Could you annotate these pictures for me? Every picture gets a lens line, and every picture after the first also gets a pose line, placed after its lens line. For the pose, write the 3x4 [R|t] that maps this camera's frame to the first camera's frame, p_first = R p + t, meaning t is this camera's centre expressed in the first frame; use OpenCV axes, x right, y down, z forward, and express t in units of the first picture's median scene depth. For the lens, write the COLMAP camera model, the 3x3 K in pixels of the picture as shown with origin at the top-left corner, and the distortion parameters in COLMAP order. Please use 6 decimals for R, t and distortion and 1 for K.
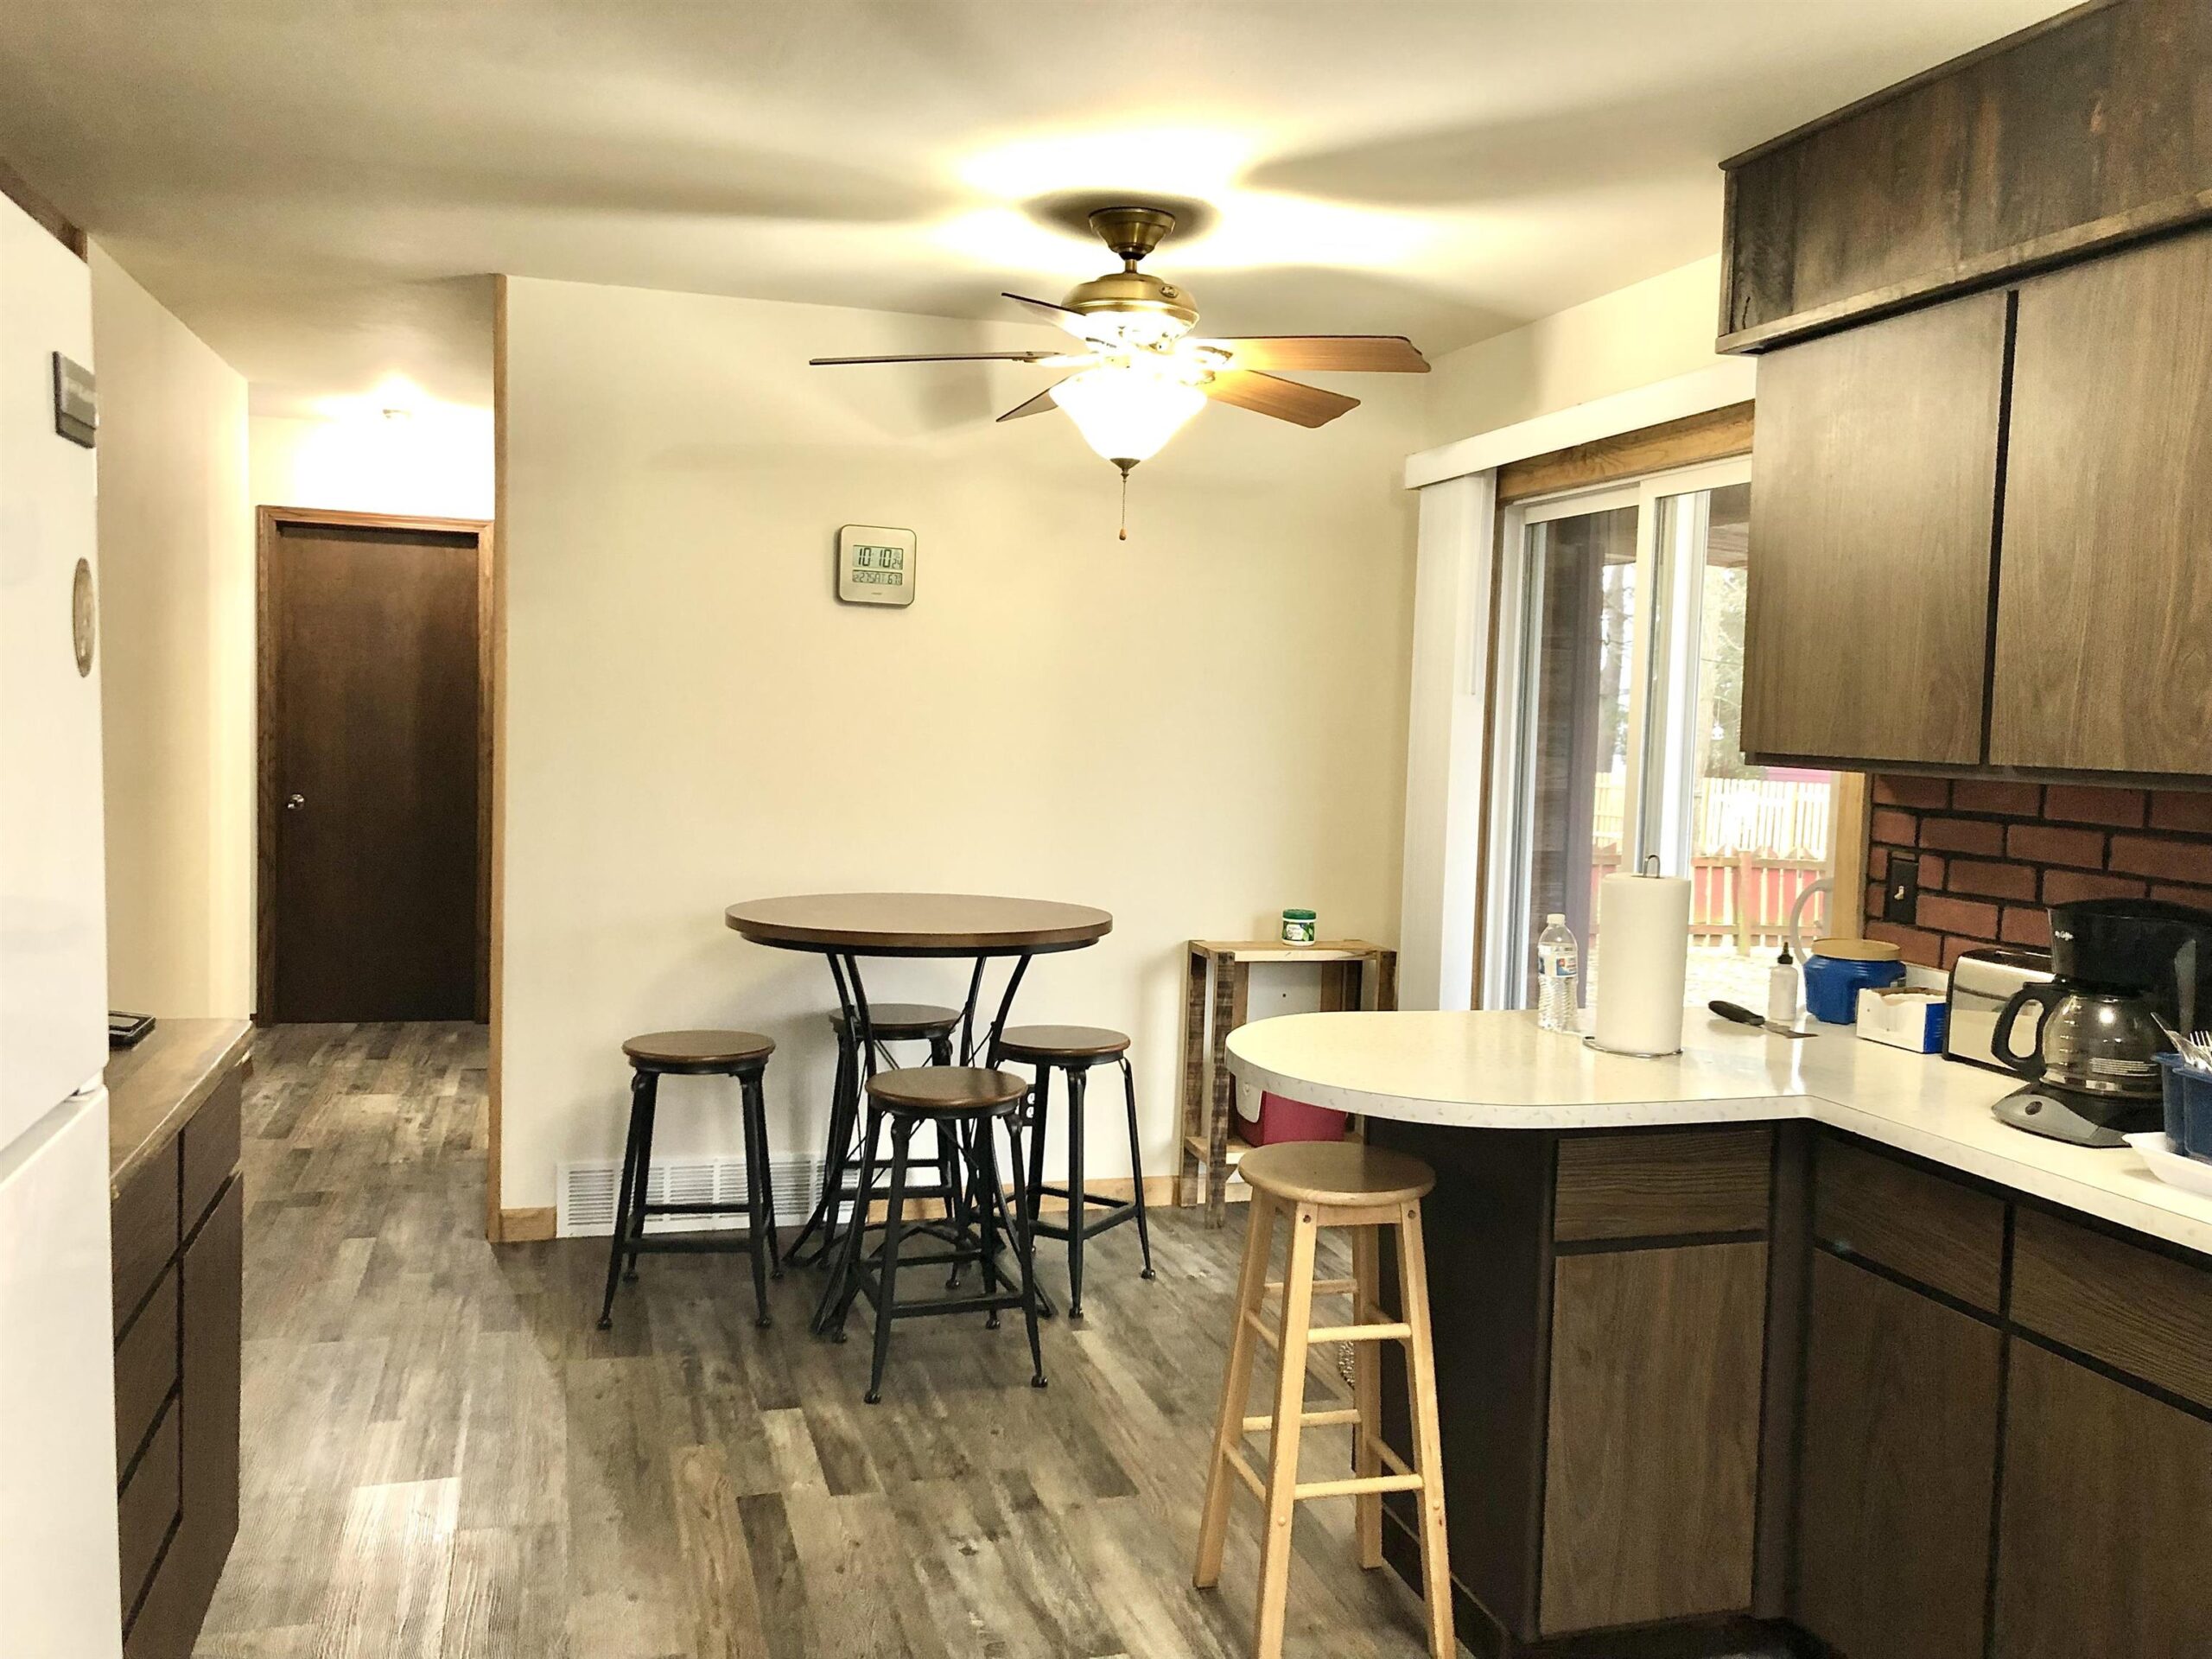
lens RADIAL K [[1805.8, 0, 1084.7], [0, 1805.8, 839.3], [0, 0, 1]] dist [0.051360, -0.055874]
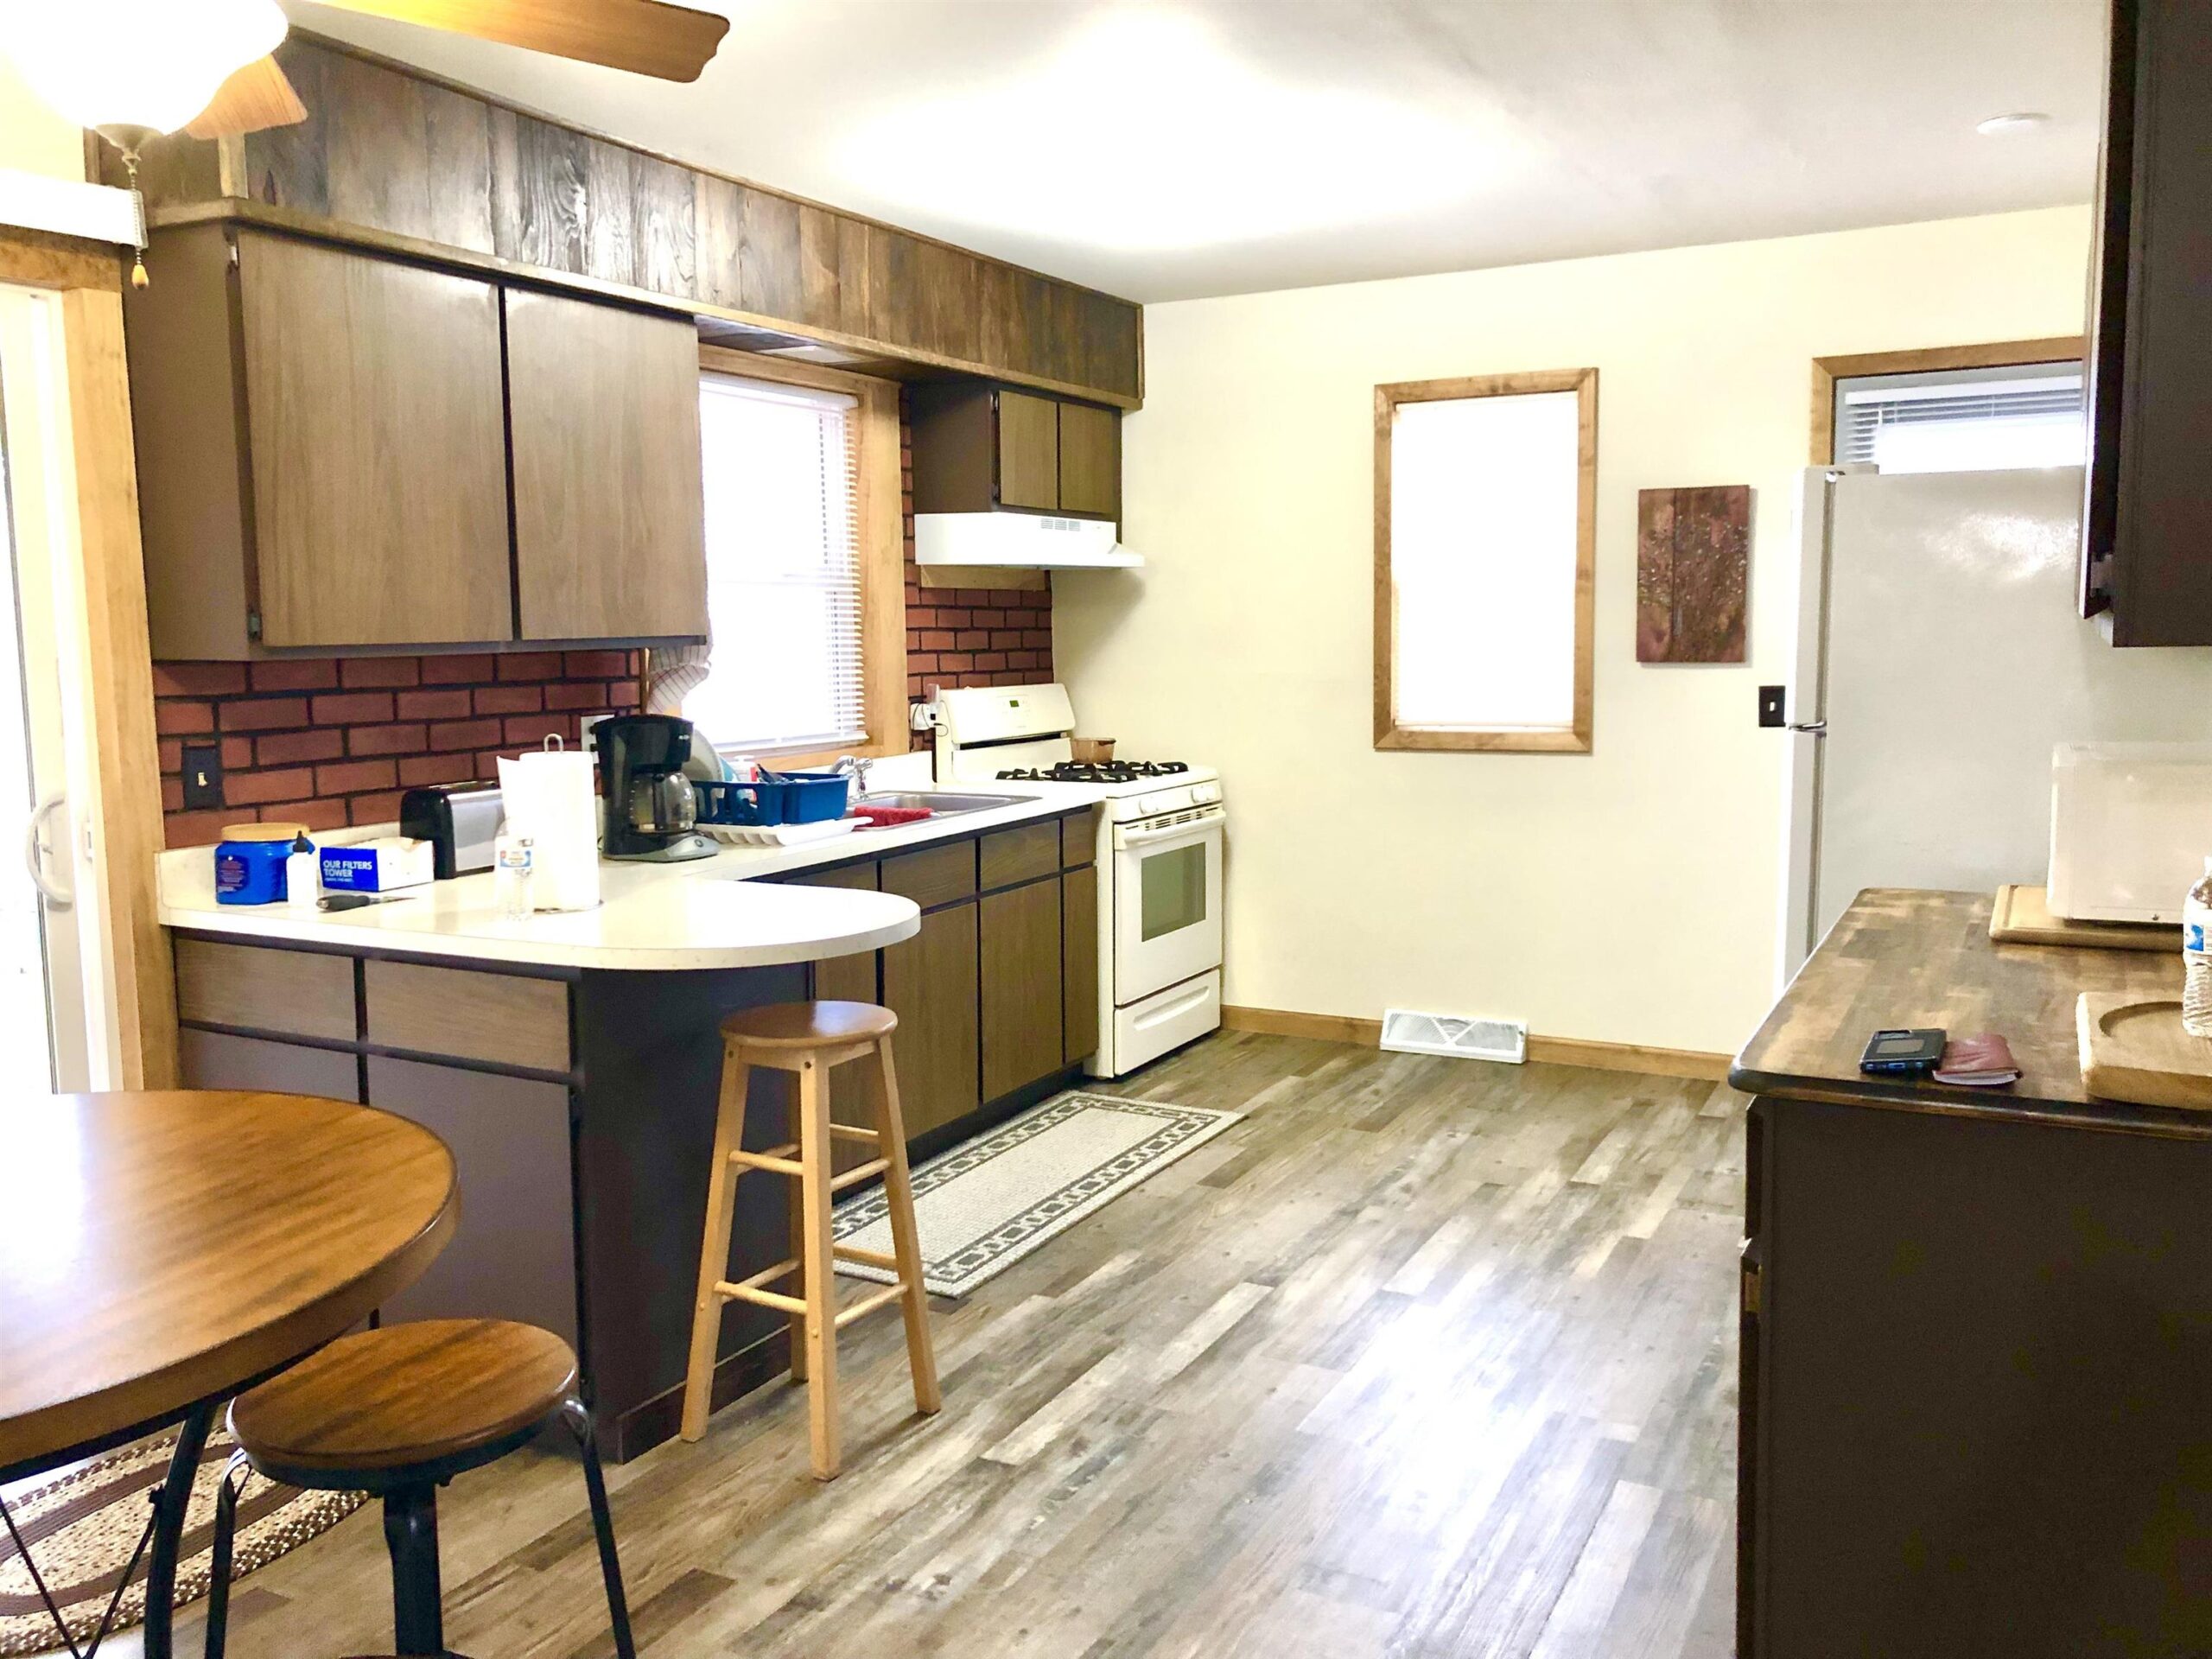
lens RADIAL K [[1805.8, 0, 1139.8], [0, 1805.8, 815.4], [0, 0, 1]] dist [0.051360, -0.055874]
pose [[-0.728236, -0.099315, 0.678092, -0.676209], [0.041442, 0.981252, 0.188223, -0.130094], [-0.684072, 0.165172, -0.710467, 1.460465]]
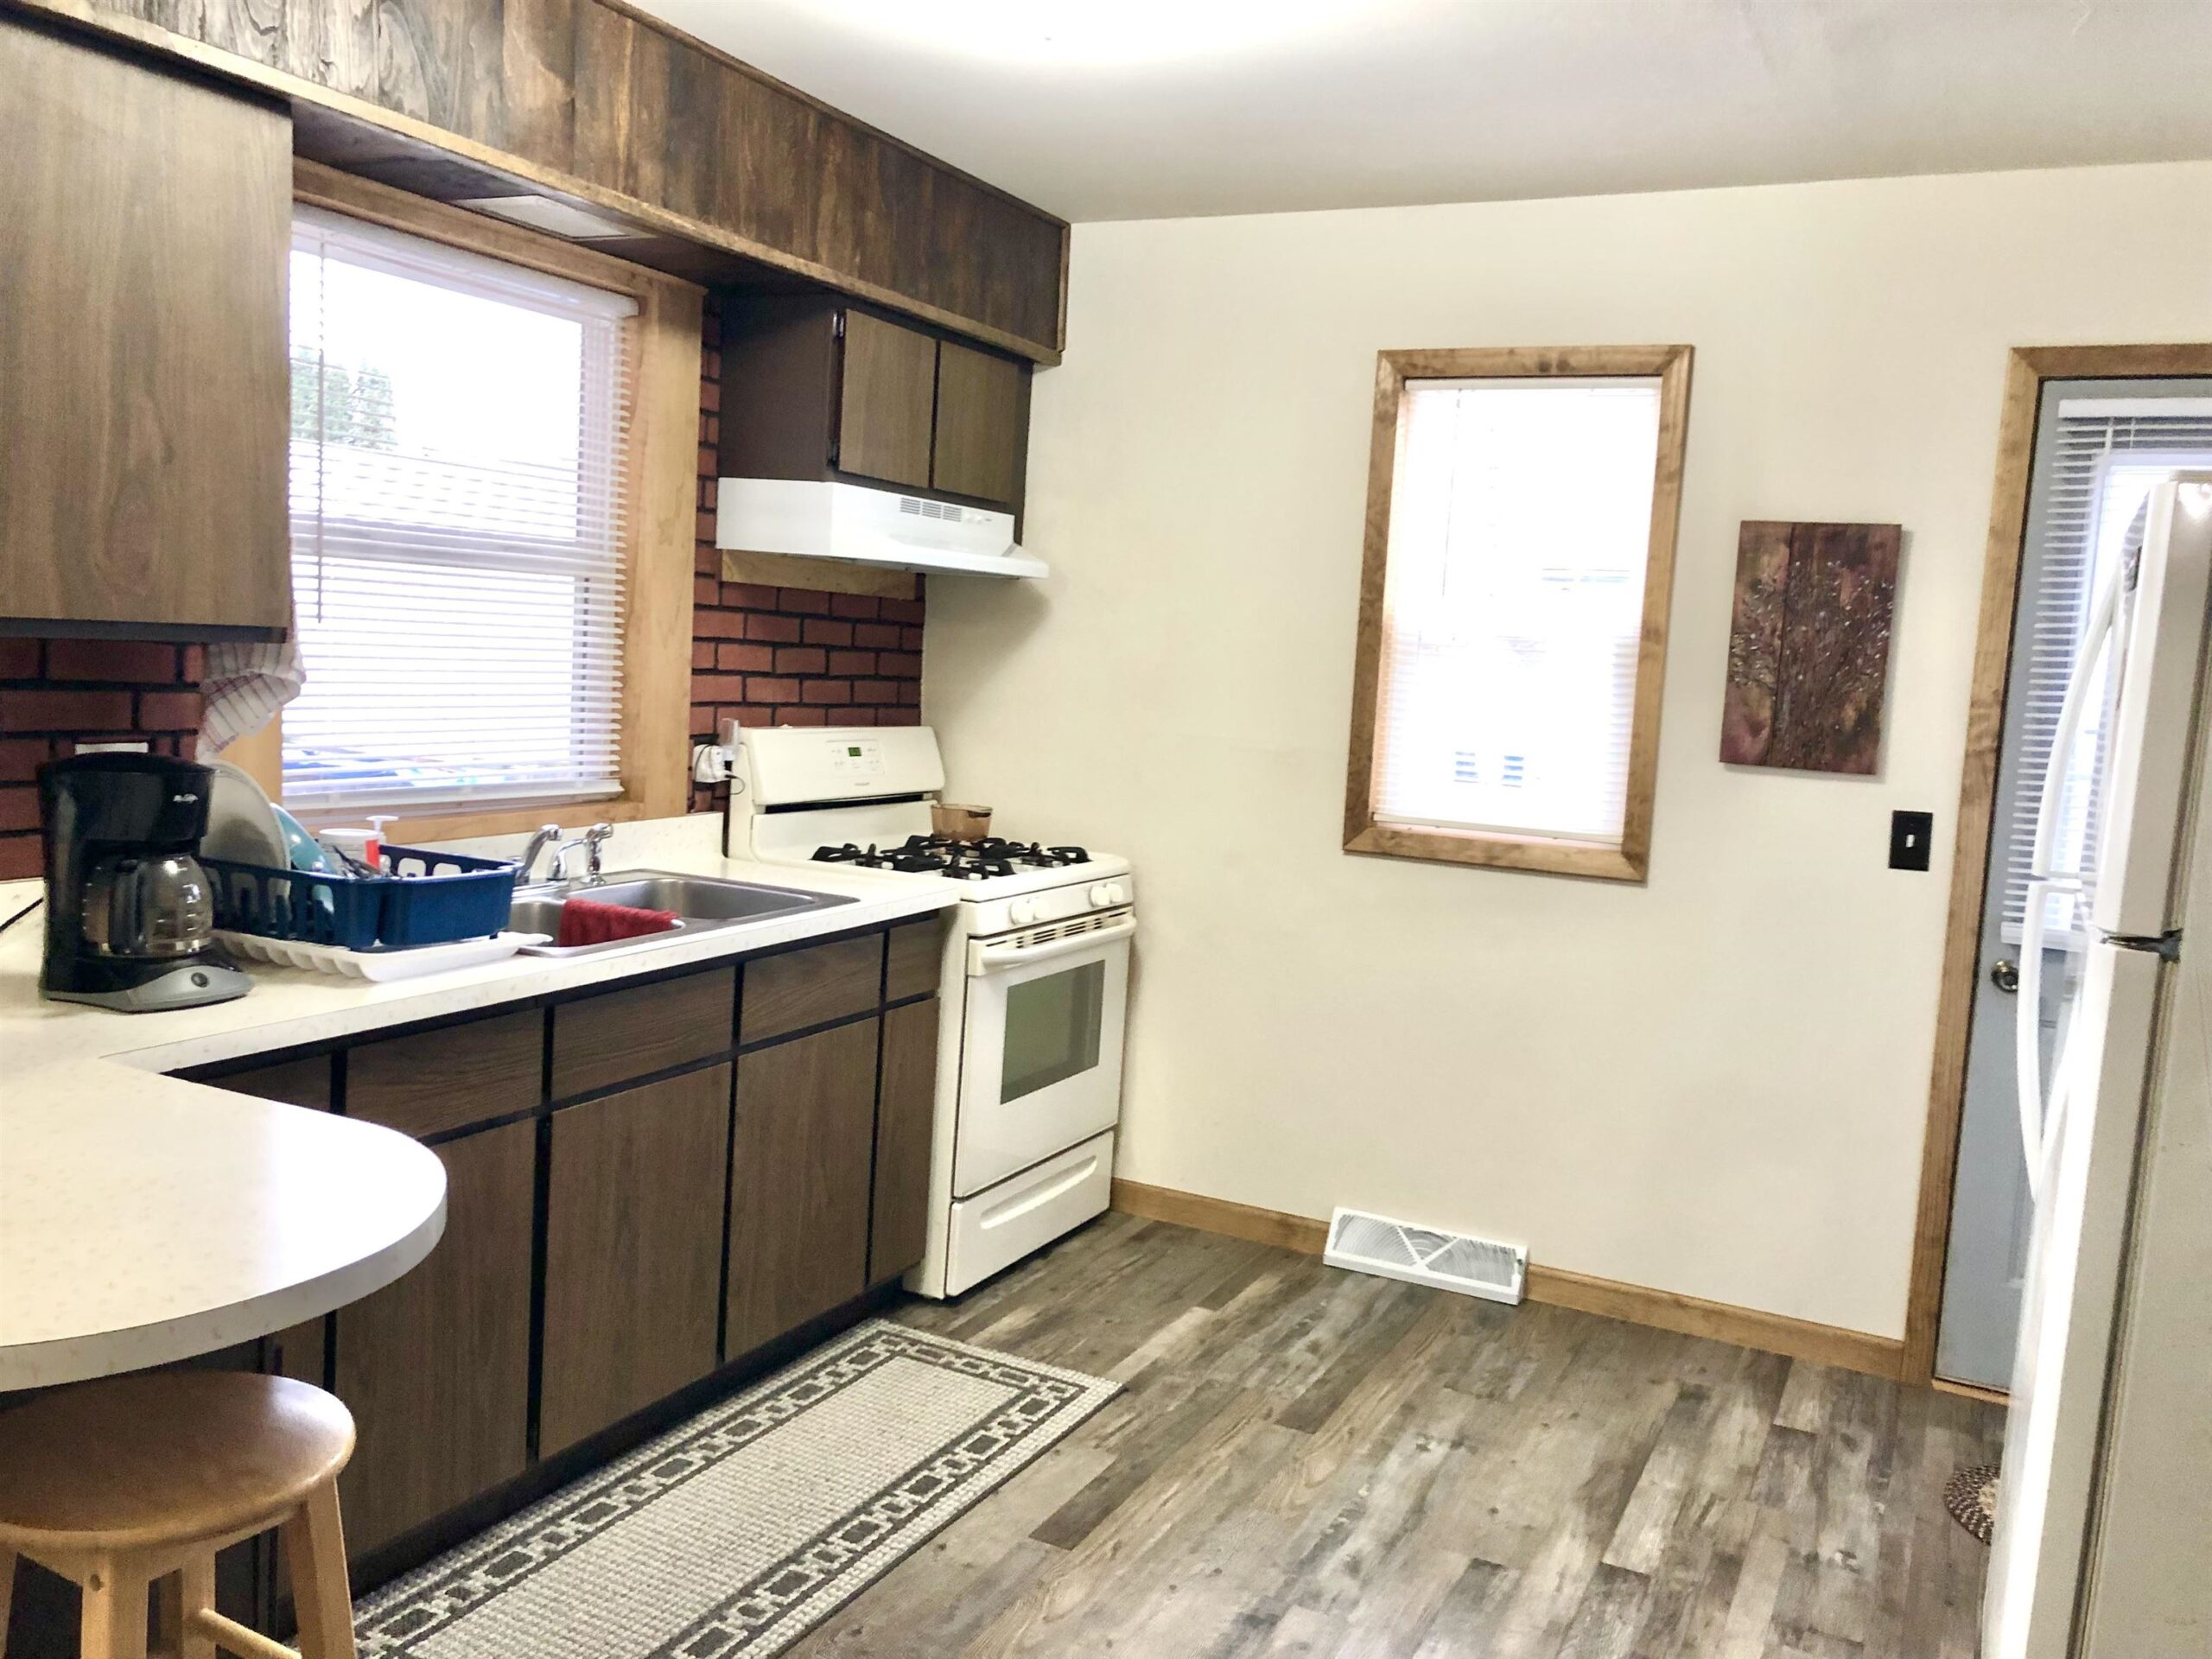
lens RADIAL K [[1805.8, 0, 1170.7], [0, 1805.8, 820.8], [0, 0, 1]] dist [0.051360, -0.055874]
pose [[-0.748400, -0.143595, 0.647517, -0.493073], [-0.034665, 0.983416, 0.178019, -0.110171], [-0.662342, 0.110783, -0.740966, 1.221769]]
